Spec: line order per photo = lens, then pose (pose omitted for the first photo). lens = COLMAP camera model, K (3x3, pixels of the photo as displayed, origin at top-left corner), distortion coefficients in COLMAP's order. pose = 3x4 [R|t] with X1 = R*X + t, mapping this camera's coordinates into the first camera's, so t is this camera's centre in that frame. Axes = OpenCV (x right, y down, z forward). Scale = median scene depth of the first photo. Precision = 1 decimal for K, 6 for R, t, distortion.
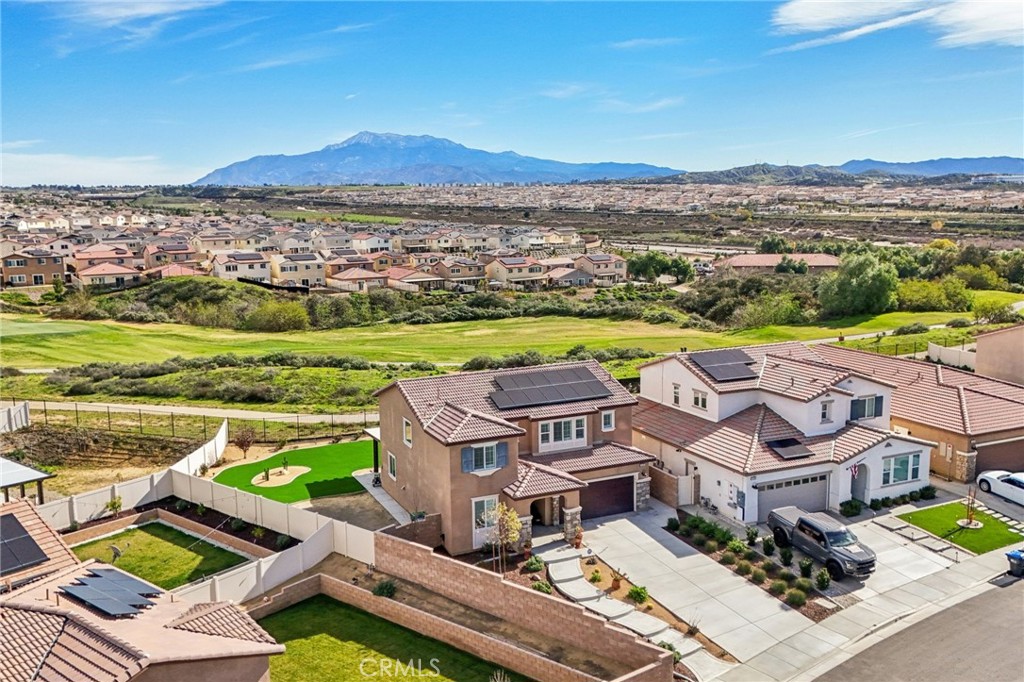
lens RADIAL K [[926.3, 0, 522.2], [0, 926.3, 343.7], [0, 0, 1]] dist [0.115416, -0.197531]
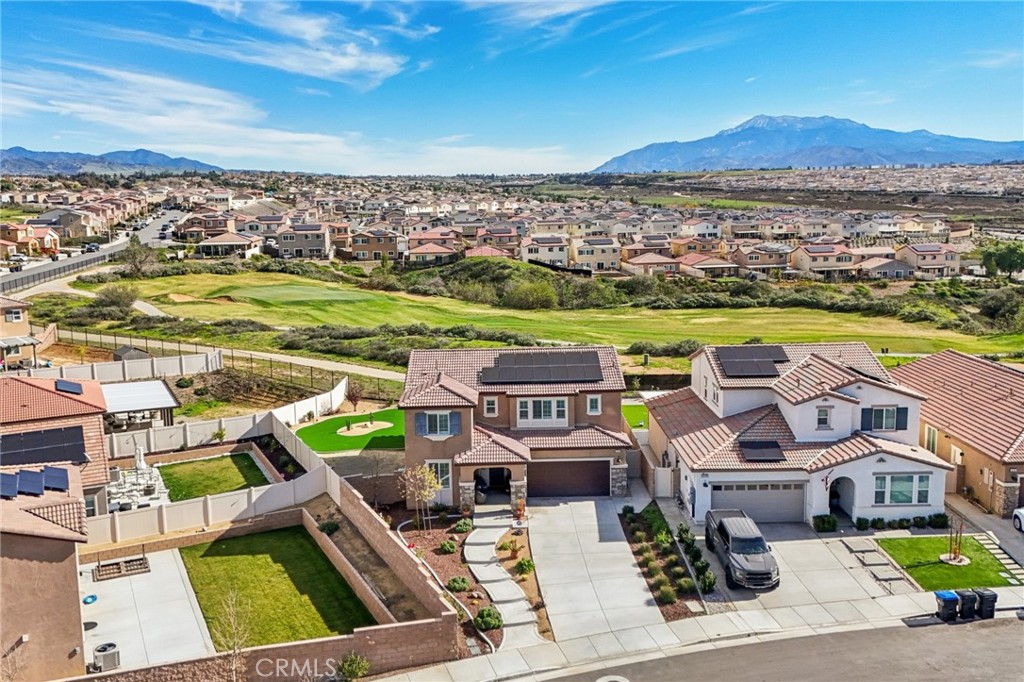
lens RADIAL K [[919.8, 0, 510.5], [0, 919.8, 337.9], [0, 0, 1]] dist [0.134205, -0.215176]
pose [[0.913796, 0.065815, -0.400806, 0.375216], [-0.061774, 0.997825, 0.023011, -0.007341], [0.401449, 0.003732, 0.915874, 0.030295]]
